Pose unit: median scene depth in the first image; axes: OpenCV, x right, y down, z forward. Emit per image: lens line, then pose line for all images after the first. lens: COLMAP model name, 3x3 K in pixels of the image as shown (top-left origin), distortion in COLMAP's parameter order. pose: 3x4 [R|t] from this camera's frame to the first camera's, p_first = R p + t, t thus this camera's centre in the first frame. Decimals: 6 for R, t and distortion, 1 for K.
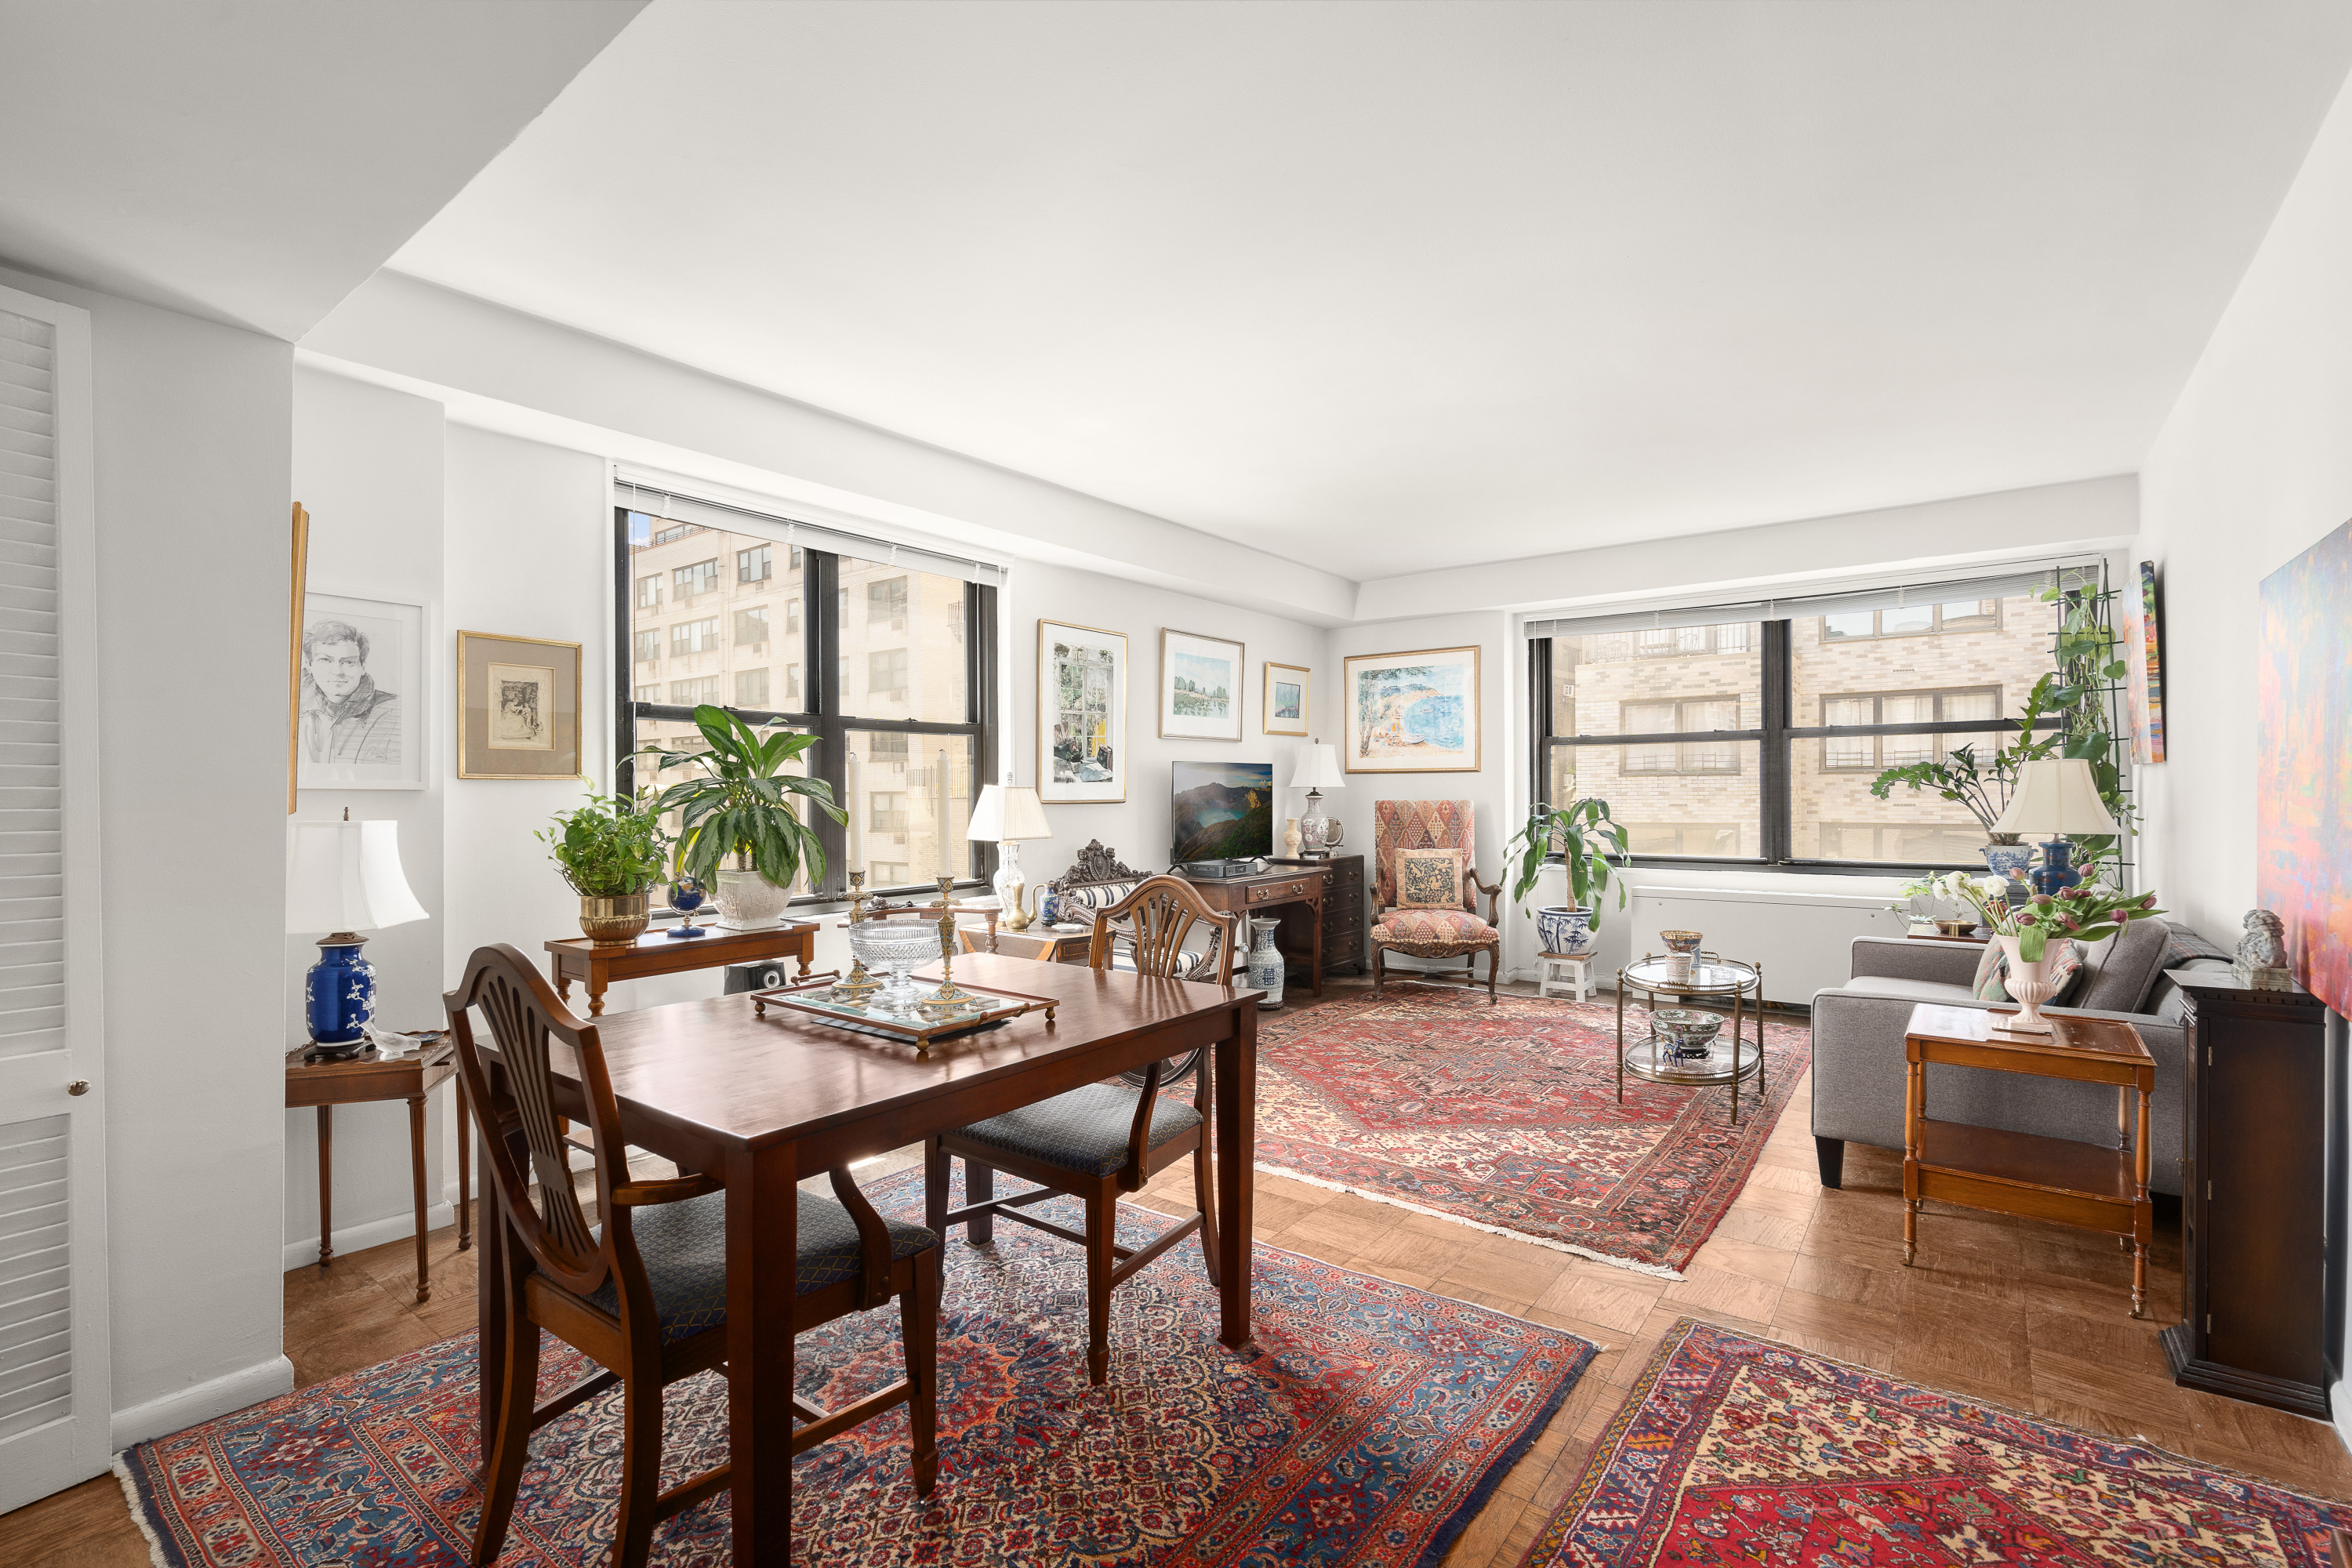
lens RADIAL K [[1051.1, 0, 1172.7], [0, 1051.1, 798.0], [0, 0, 1]] dist [0.017561, -0.001395]
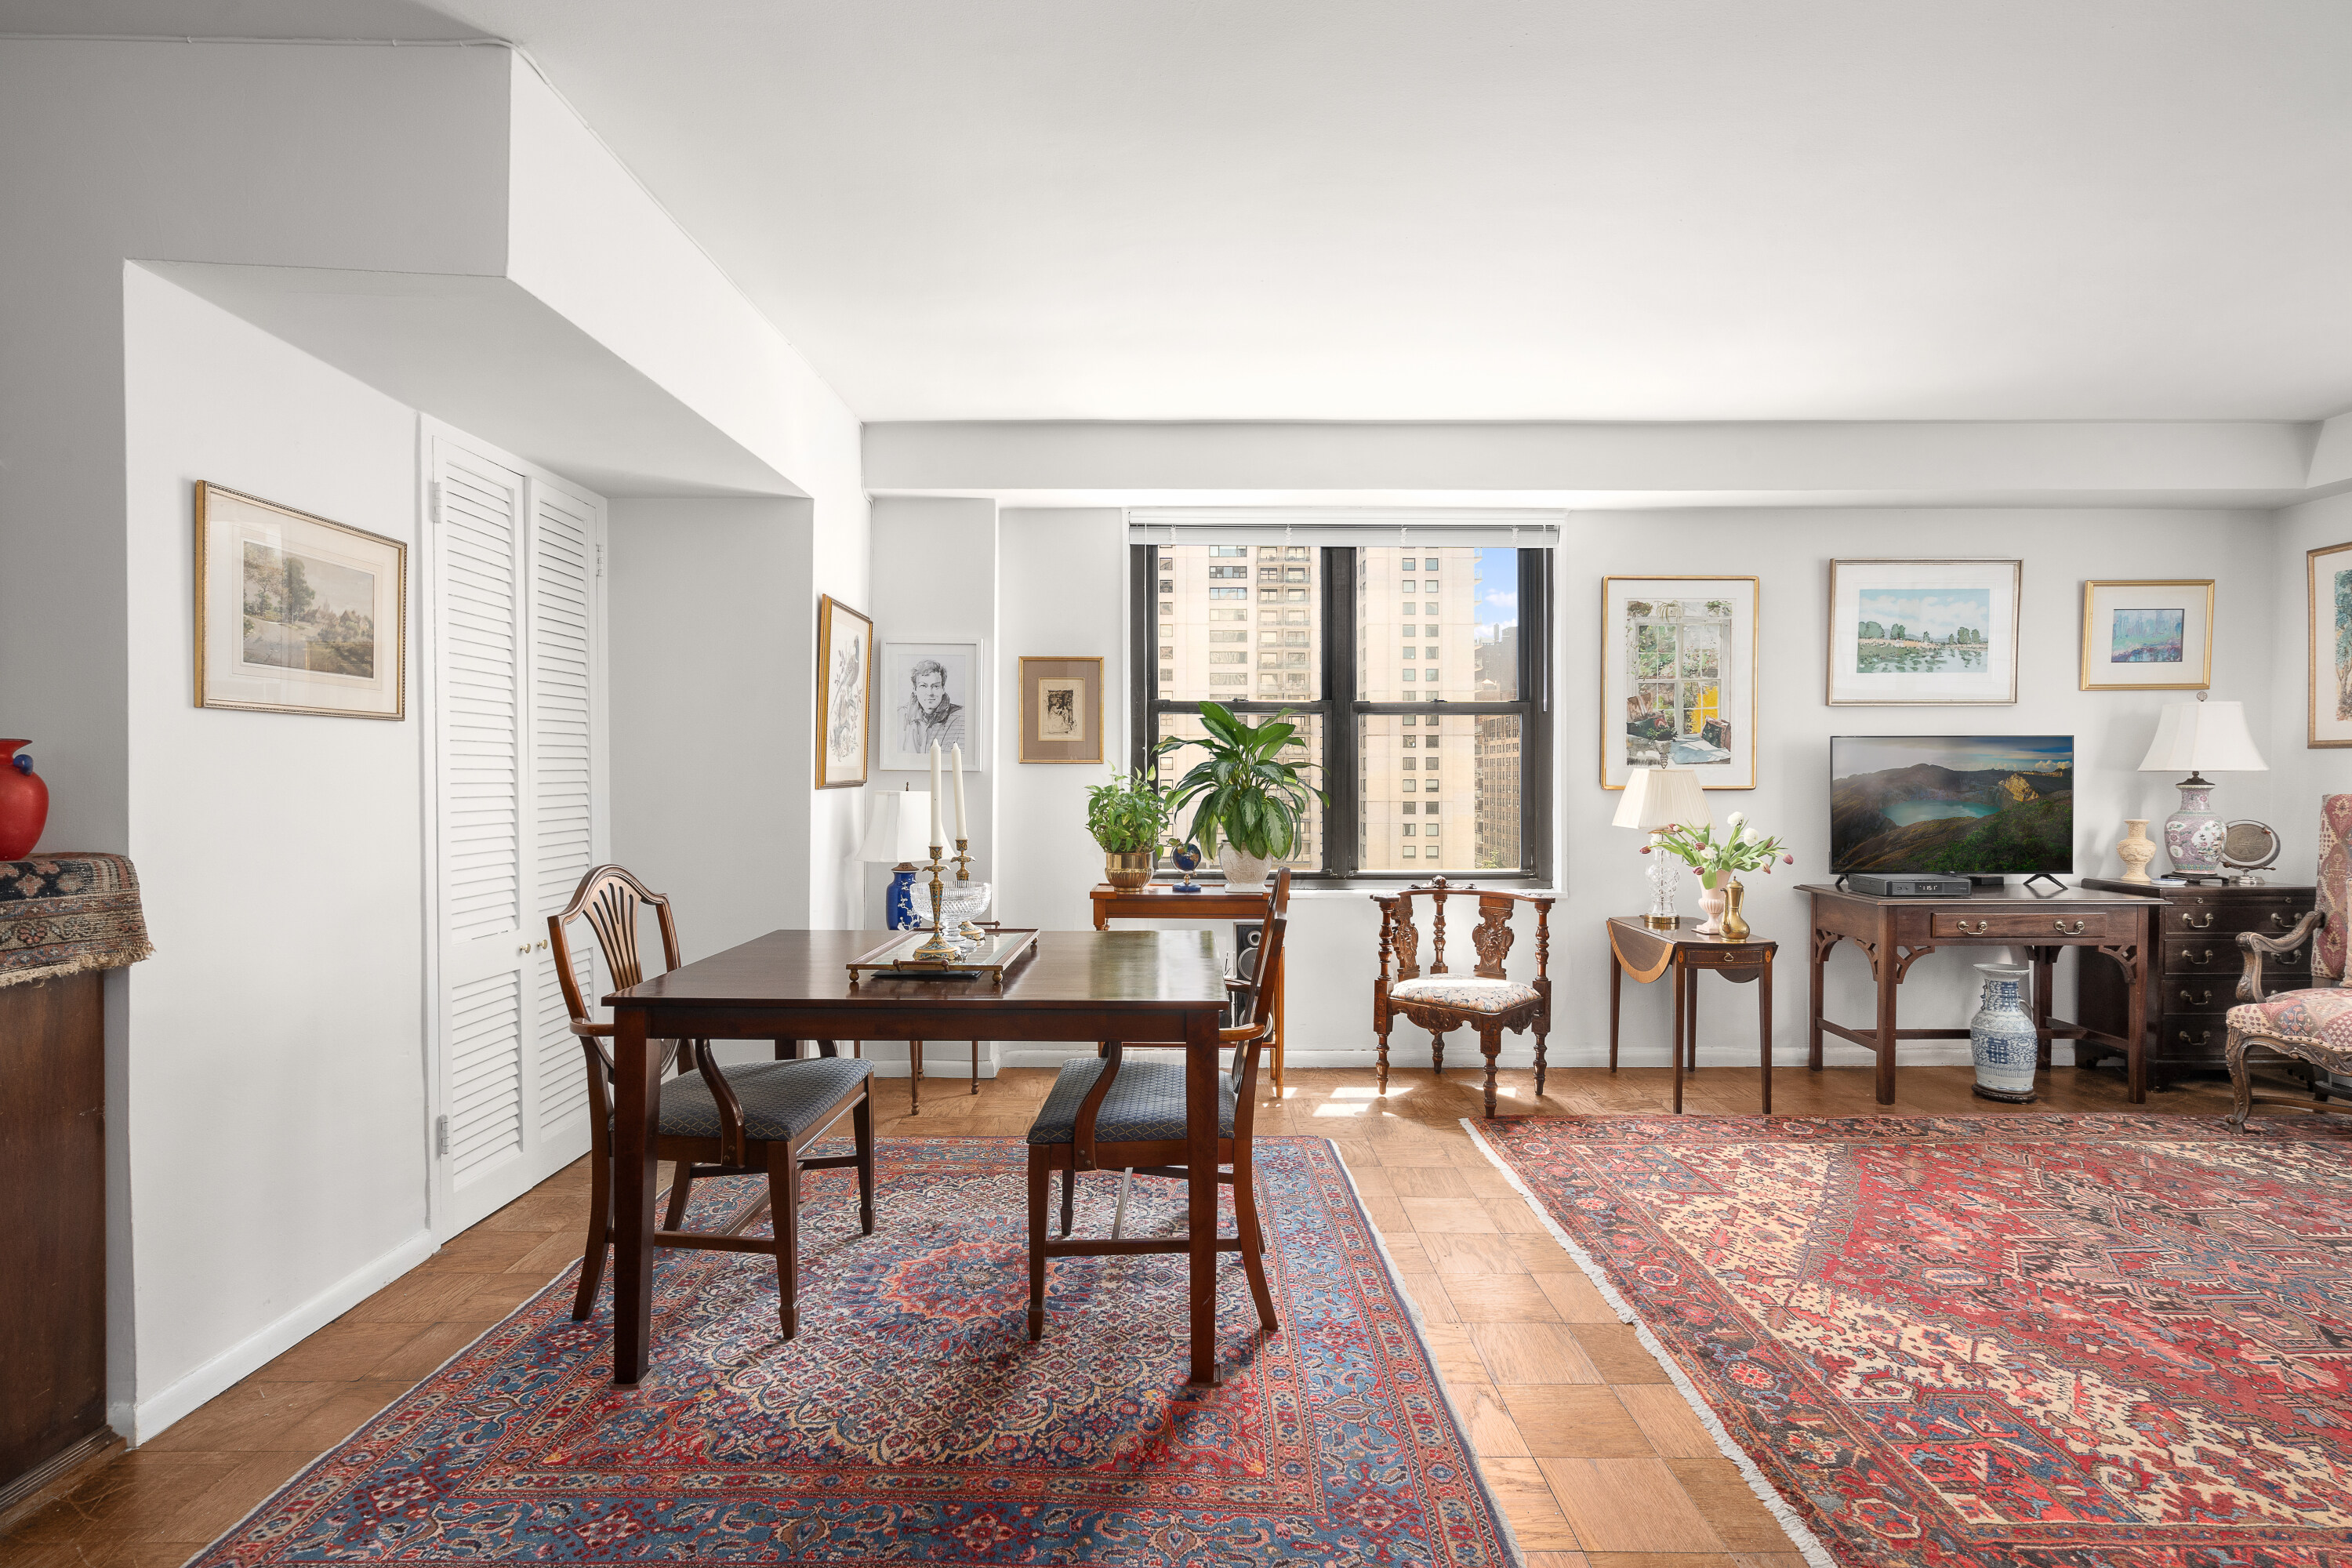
lens RADIAL K [[1051.1, 0, 1183.9], [0, 1051.1, 782.3], [0, 0, 1]] dist [0.017561, -0.001395]
pose [[0.625042, 0.014551, -0.780455, 0.396737], [-0.010275, 0.999893, 0.010413, -0.006470], [0.780523, 0.001511, 0.625125, 0.216022]]
